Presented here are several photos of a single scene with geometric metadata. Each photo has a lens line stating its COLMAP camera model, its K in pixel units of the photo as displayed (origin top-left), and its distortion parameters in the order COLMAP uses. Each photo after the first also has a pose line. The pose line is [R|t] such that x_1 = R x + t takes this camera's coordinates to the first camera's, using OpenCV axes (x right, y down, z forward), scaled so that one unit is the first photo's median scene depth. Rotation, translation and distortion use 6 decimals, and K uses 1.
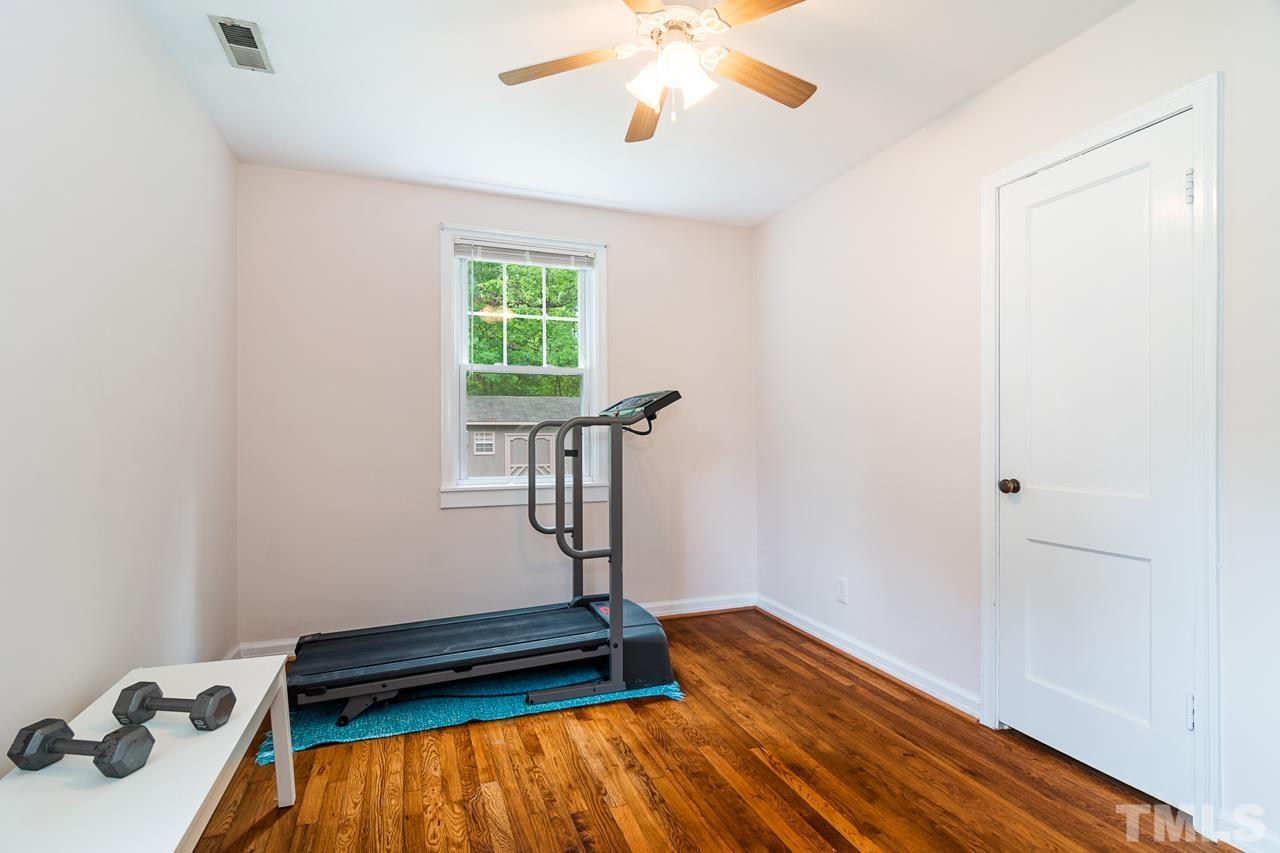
lens RADIAL K [[617.0, 0, 639.0], [0, 617.0, 431.2], [0, 0, 1]] dist [-0.005655, 0.002801]
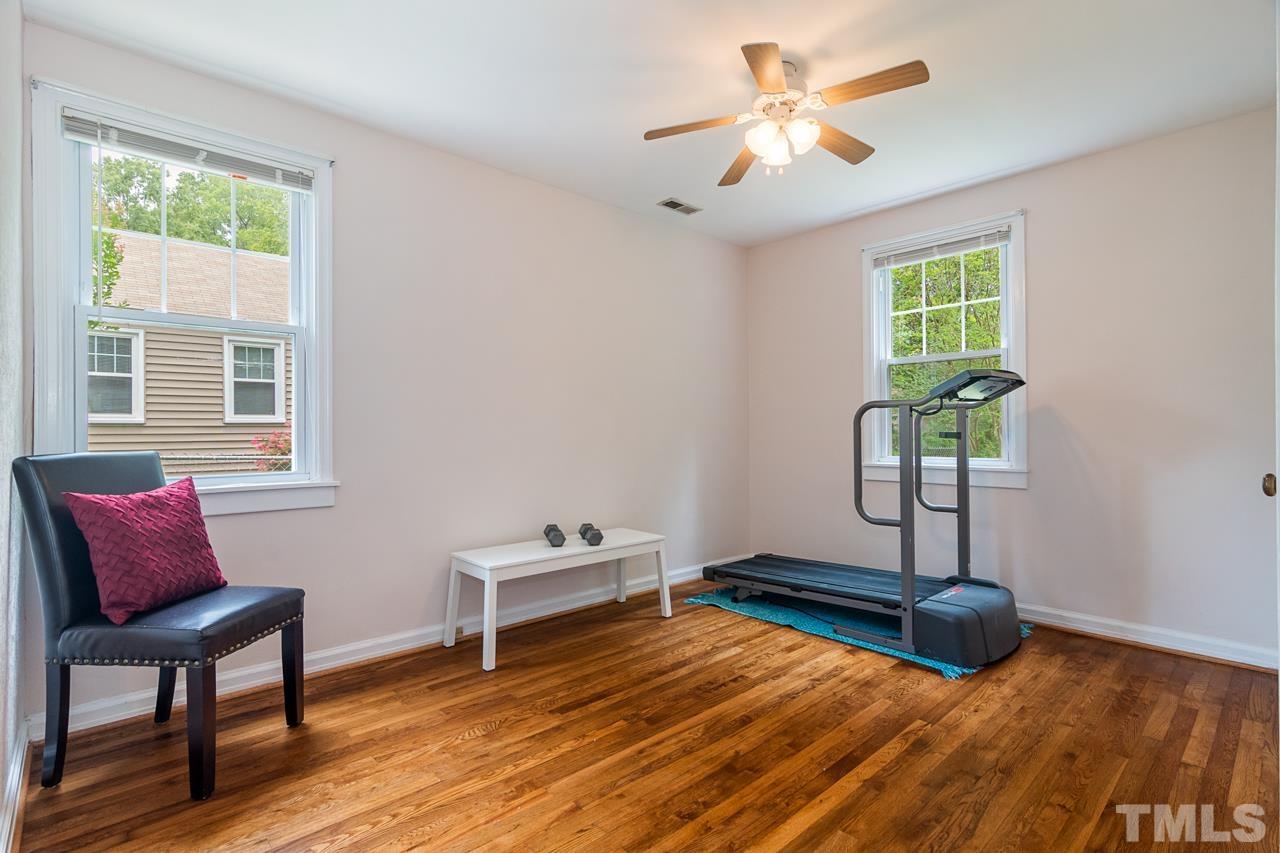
lens RADIAL K [[617.0, 0, 630.0], [0, 617.0, 425.4], [0, 0, 1]] dist [-0.005655, 0.002801]
pose [[0.365037, -0.005981, -0.930974, 0.855550], [0.009795, 0.999949, -0.002584, 0.021396], [0.930942, -0.008176, 0.365077, 0.162086]]
